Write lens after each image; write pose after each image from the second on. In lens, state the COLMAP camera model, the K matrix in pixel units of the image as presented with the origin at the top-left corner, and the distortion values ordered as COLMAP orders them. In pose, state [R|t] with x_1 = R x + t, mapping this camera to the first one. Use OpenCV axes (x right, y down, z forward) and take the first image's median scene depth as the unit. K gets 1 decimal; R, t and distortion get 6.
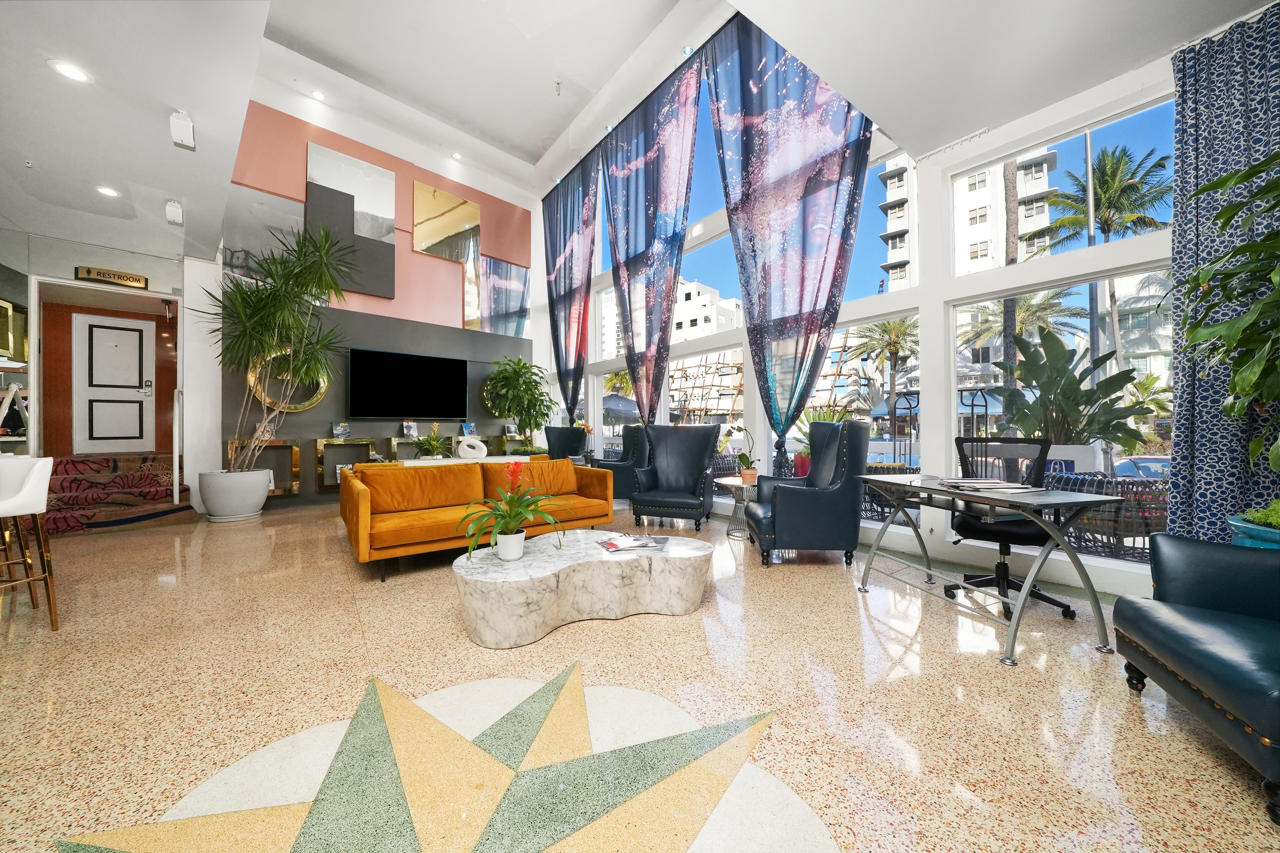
lens RADIAL K [[450.3, 0, 641.0], [0, 450.3, 426.7], [0, 0, 1]] dist [-0.023140, 0.001360]
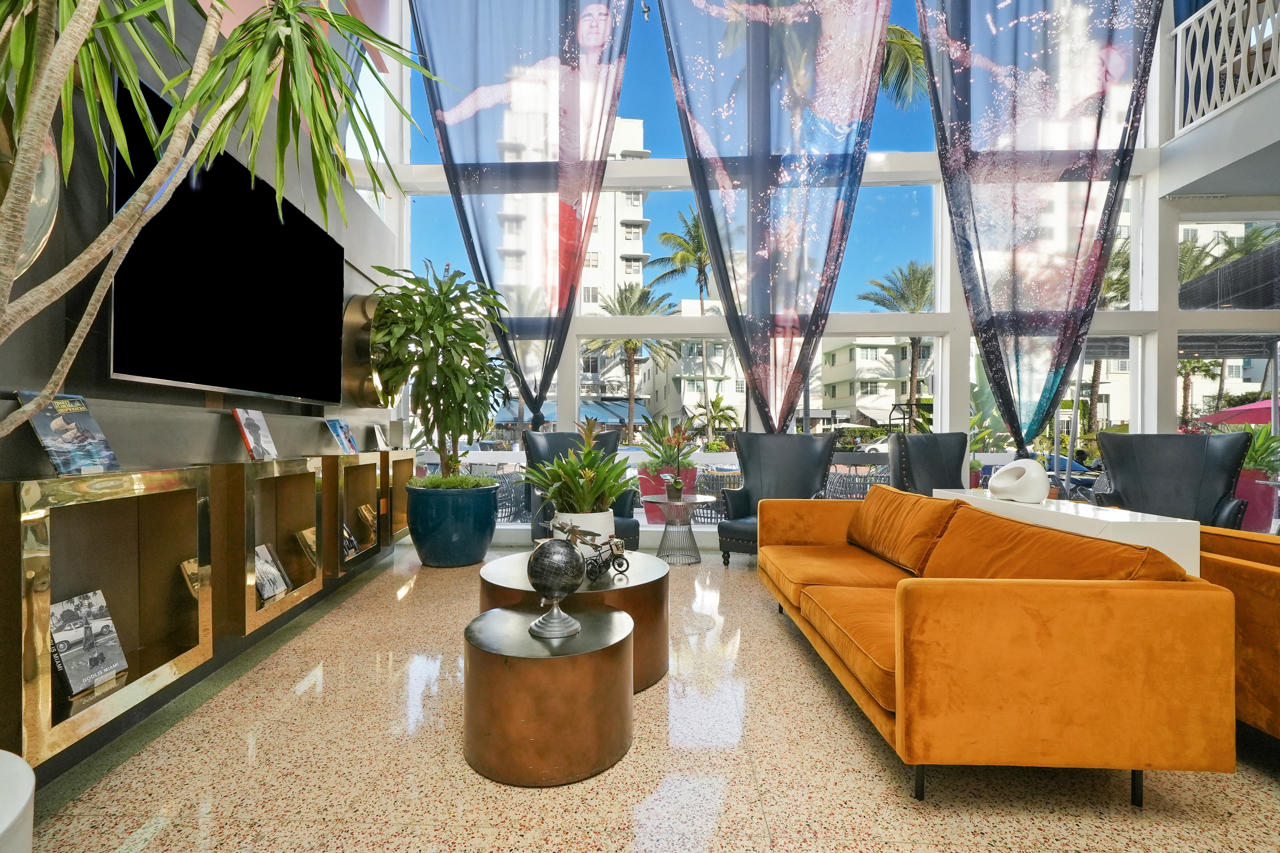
lens RADIAL K [[554.9, 0, 638.3], [0, 554.9, 437.9], [0, 0, 1]] dist [0.002869, 0.002618]
pose [[0.622866, 0.004475, 0.782316, -0.783997], [-0.009300, 0.999955, 0.001685, 0.006915], [-0.782273, -0.008325, 0.622880, 0.696648]]
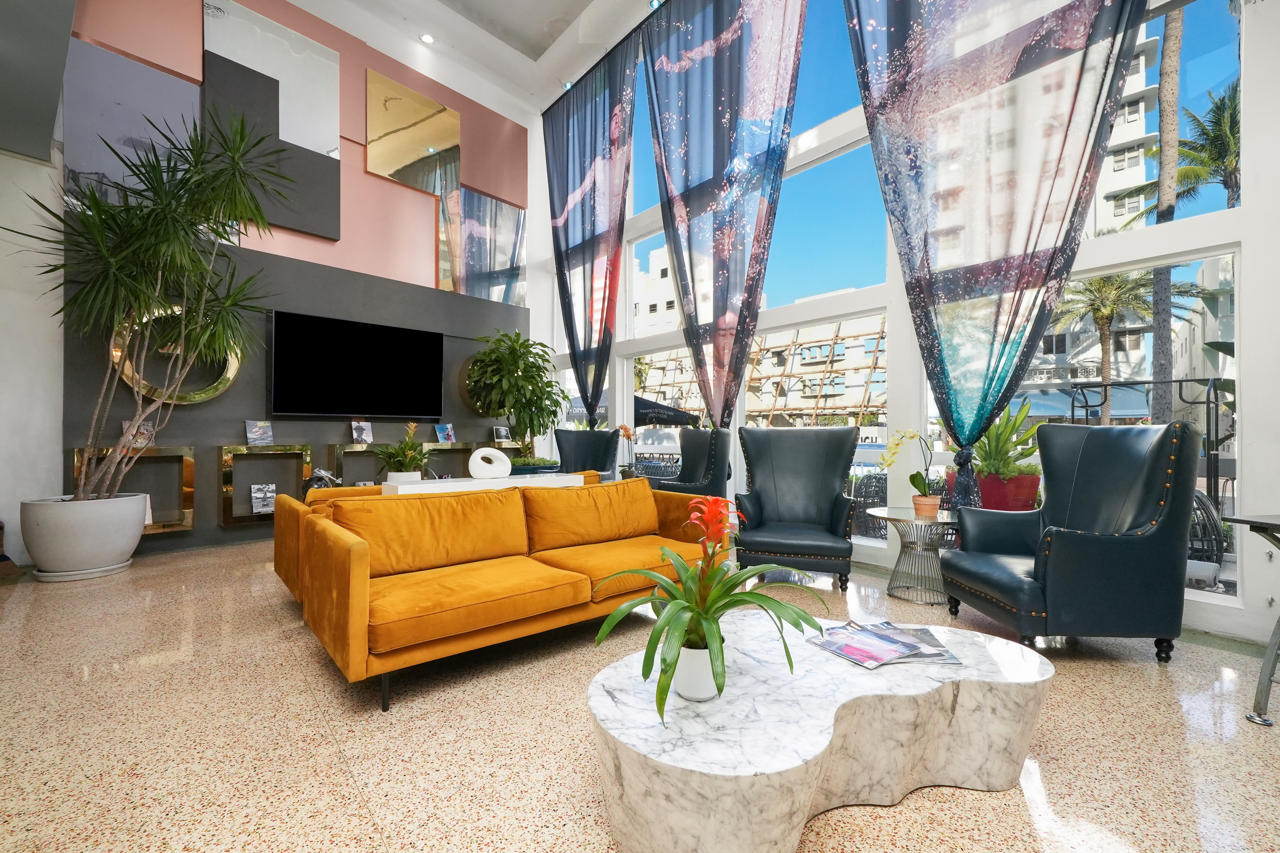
lens RADIAL K [[554.9, 0, 639.5], [0, 554.9, 428.0], [0, 0, 1]] dist [0.002869, 0.002618]
pose [[0.998929, 0.005949, 0.045886, -0.158486], [-0.005722, 0.999971, -0.005060, 0.001487], [-0.045914, 0.004792, 0.998934, 0.159163]]
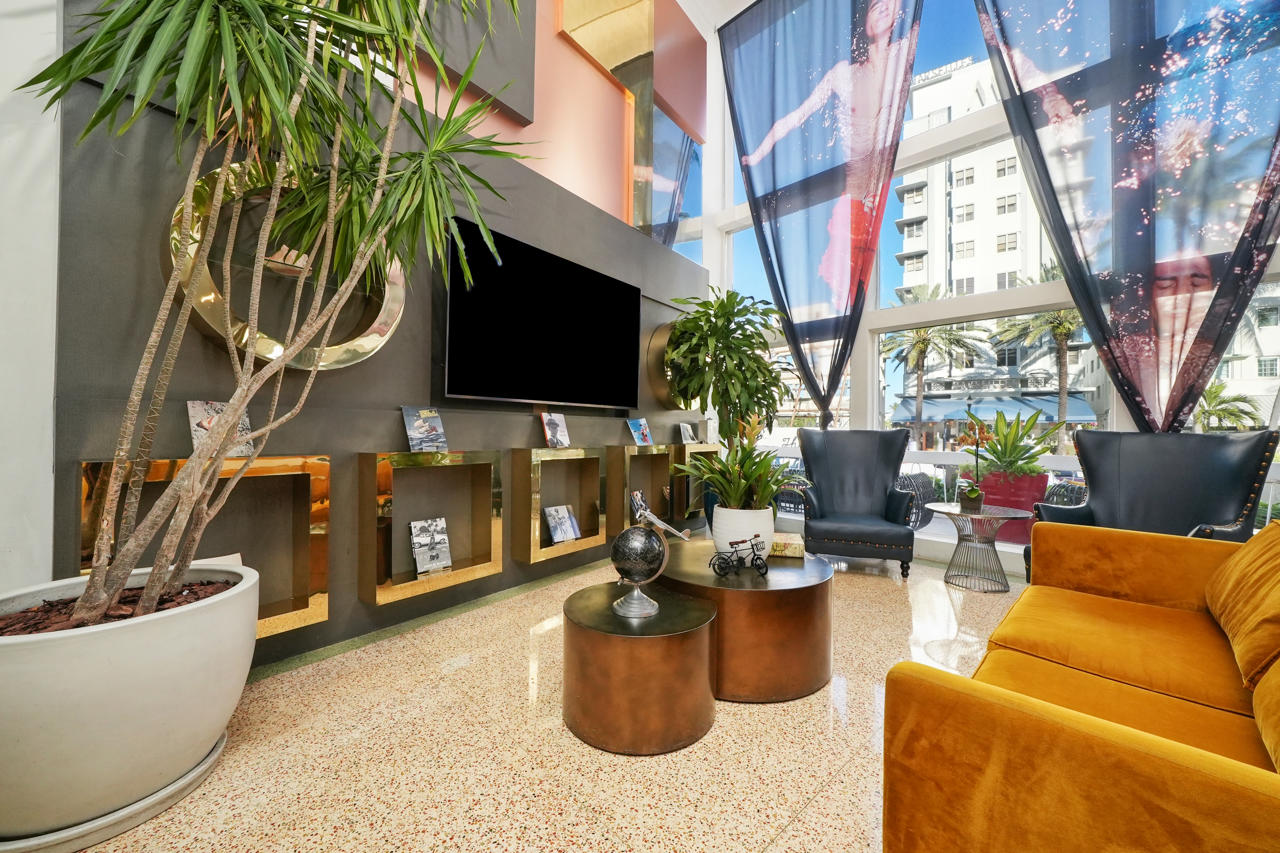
lens RADIAL K [[483.9, 0, 640.5], [0, 483.9, 429.1], [0, 0, 1]] dist [-0.014103, 0.000471]
pose [[0.990787, 0.016814, 0.134384, -0.603265], [-0.016849, 0.999858, -0.000877, 0.005491], [-0.134379, -0.001396, 0.990929, 0.632297]]
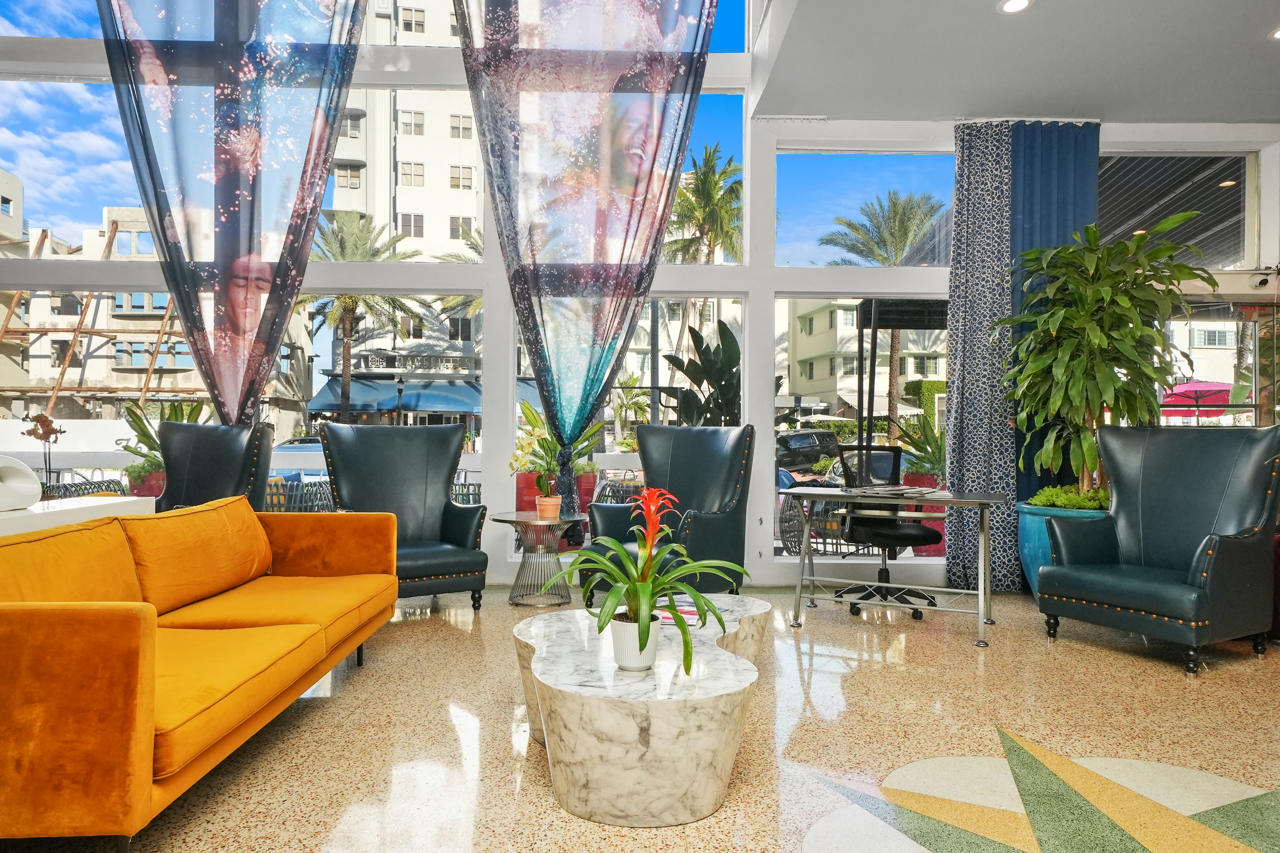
lens RADIAL K [[797.8, 0, 651.4], [0, 797.8, 423.4], [0, 0, 1]] dist [0.021678, 0.002357]
pose [[0.575517, 0.018766, 0.817574, -0.446886], [-0.013330, 0.999819, -0.013566, 0.003001], [-0.817681, -0.003090, 0.575663, 0.171855]]
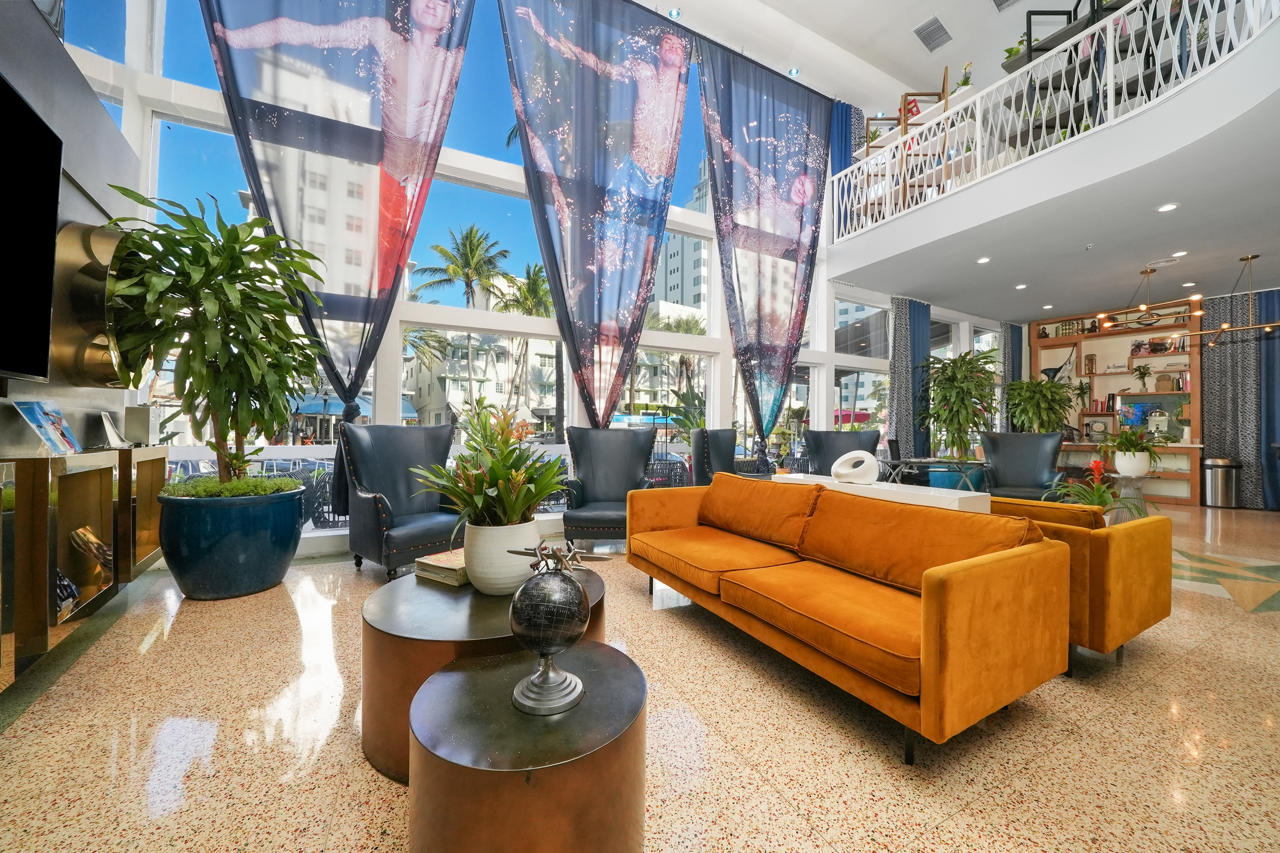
lens RADIAL K [[450.3, 0, 641.7], [0, 450.3, 427.5], [0, 0, 1]] dist [-0.023140, 0.001360]
pose [[0.163998, 0.015394, 0.986340, -0.744871], [-0.013929, 0.999815, -0.013289, 0.007118], [-0.986362, -0.011559, 0.164182, 0.862945]]
